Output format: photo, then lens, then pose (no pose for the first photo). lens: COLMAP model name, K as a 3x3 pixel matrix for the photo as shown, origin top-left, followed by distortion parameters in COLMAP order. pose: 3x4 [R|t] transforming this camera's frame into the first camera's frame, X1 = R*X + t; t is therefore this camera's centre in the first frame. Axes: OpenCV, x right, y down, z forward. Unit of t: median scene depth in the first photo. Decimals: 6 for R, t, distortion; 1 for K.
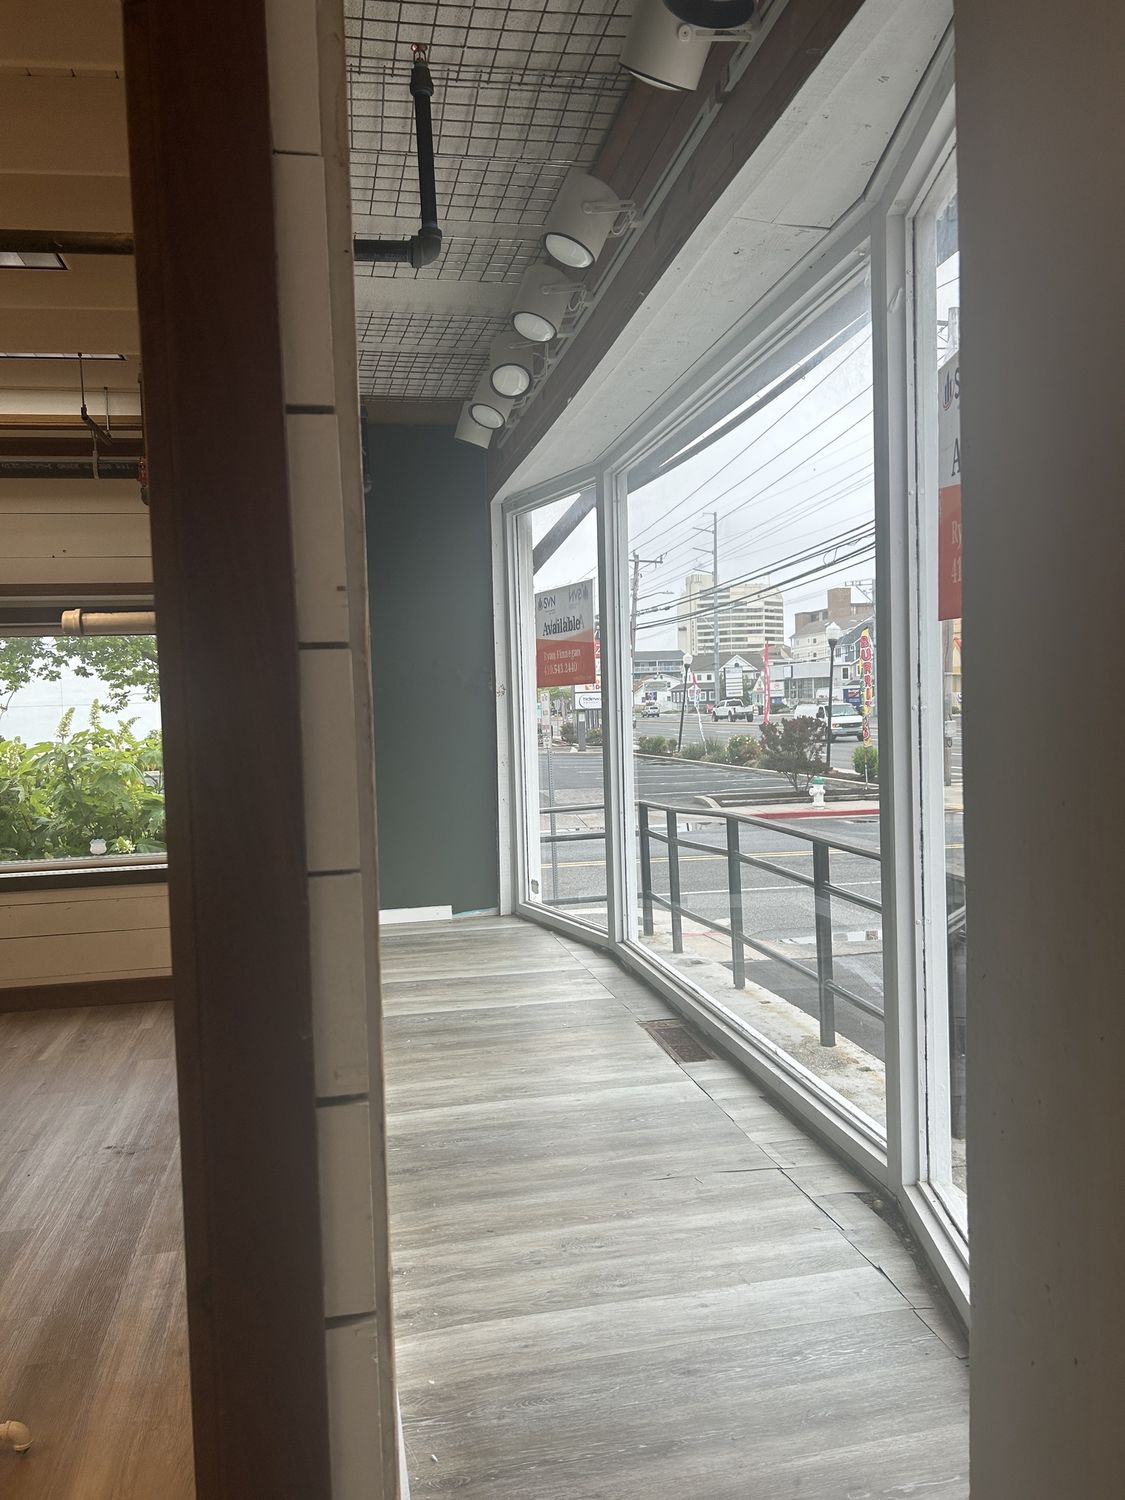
lens RADIAL K [[1140.1, 0, 561.2], [0, 1140.1, 751.2], [0, 0, 1]] dist [0.001599, 0.000119]
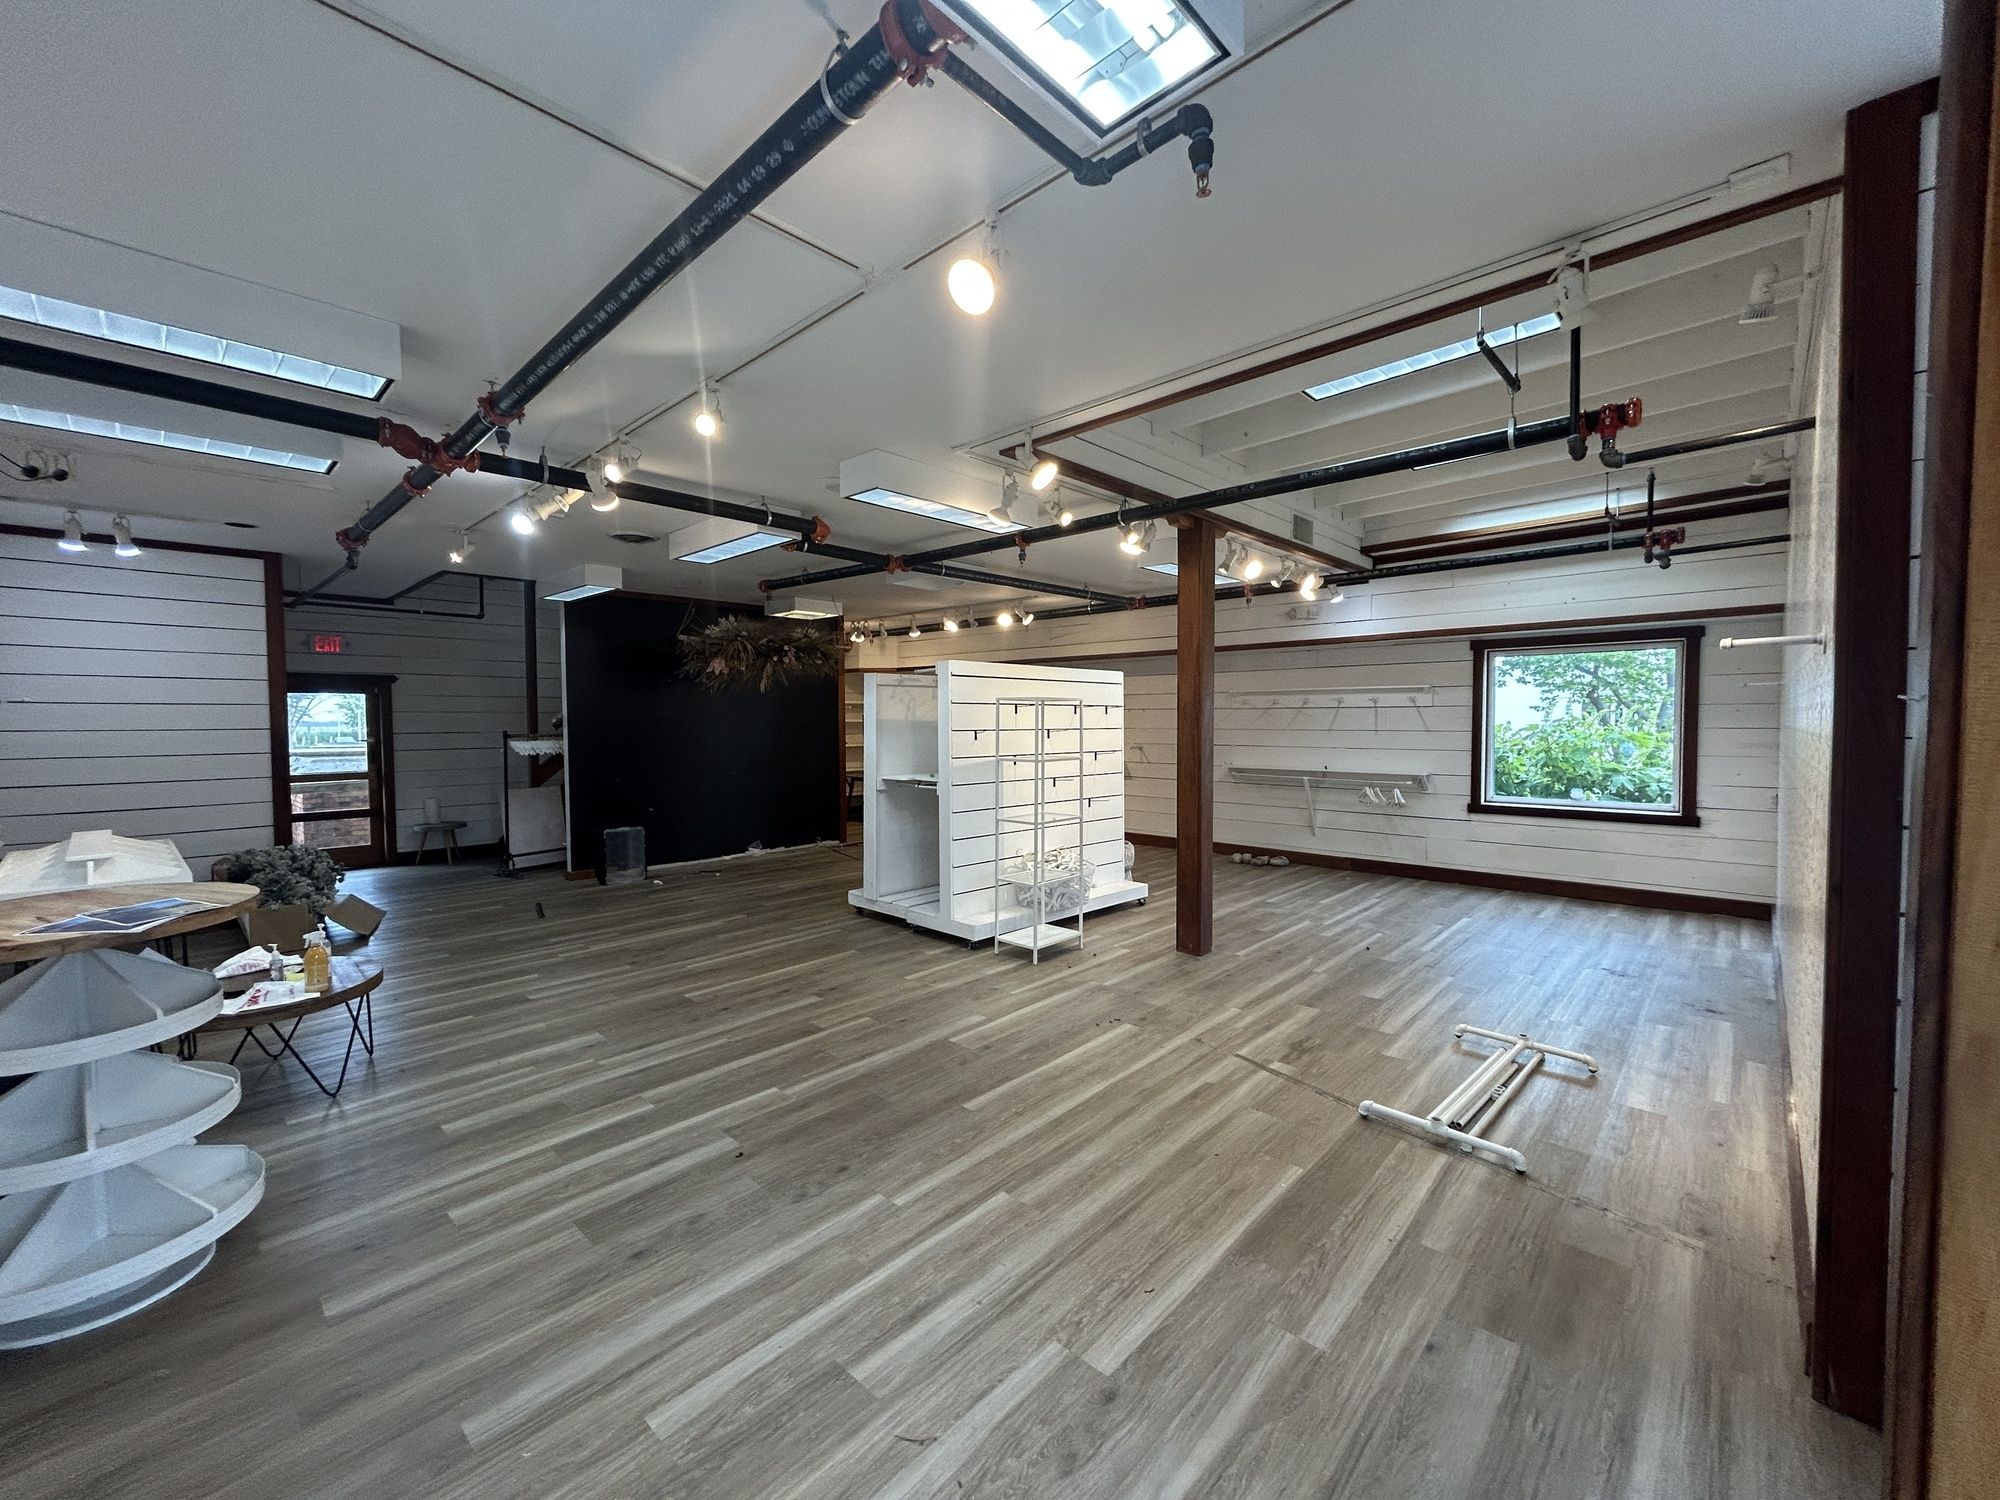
lens RADIAL K [[810.9, 0, 994.8], [0, 810.9, 751.6], [0, 0, 1]] dist [0.002550, 0.000074]
pose [[0.584844, 0.062646, -0.808723, 0.005887], [-0.050483, 0.997892, 0.040792, 0.018884], [0.809573, 0.016970, 0.586773, -0.206622]]
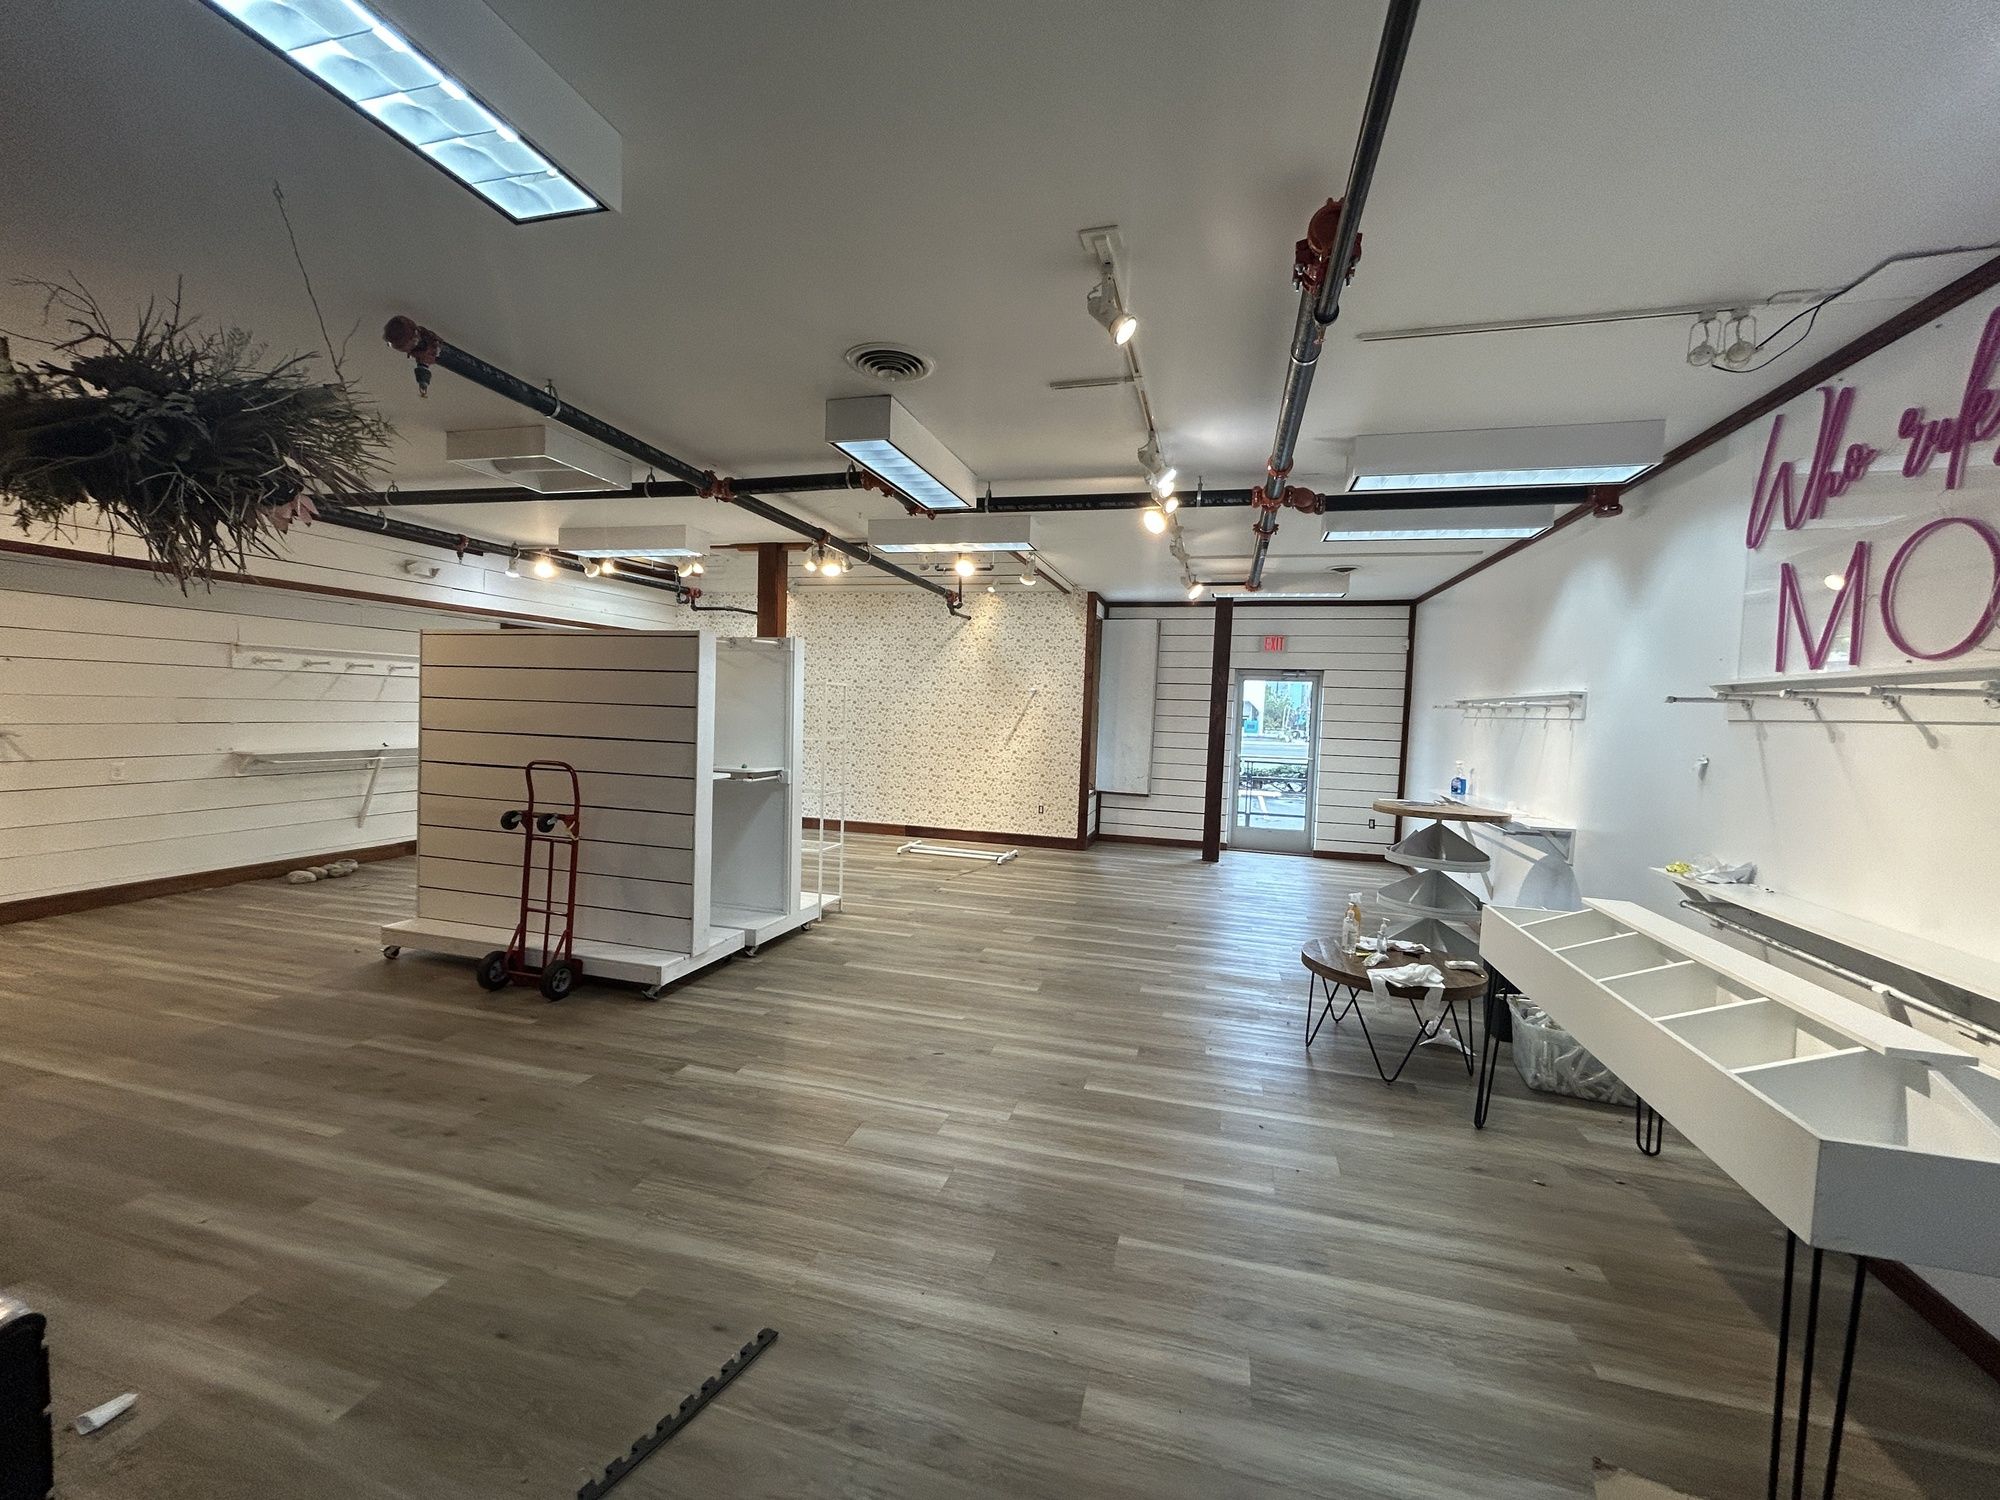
lens RADIAL K [[810.9, 0, 1001.2], [0, 810.9, 744.5], [0, 0, 1]] dist [0.002550, 0.000074]
pose [[0.445734, -0.002687, 0.895162, -1.108408], [-0.006012, 0.999964, 0.005995, 0.051392], [-0.895145, -0.008054, 0.445701, -0.273376]]
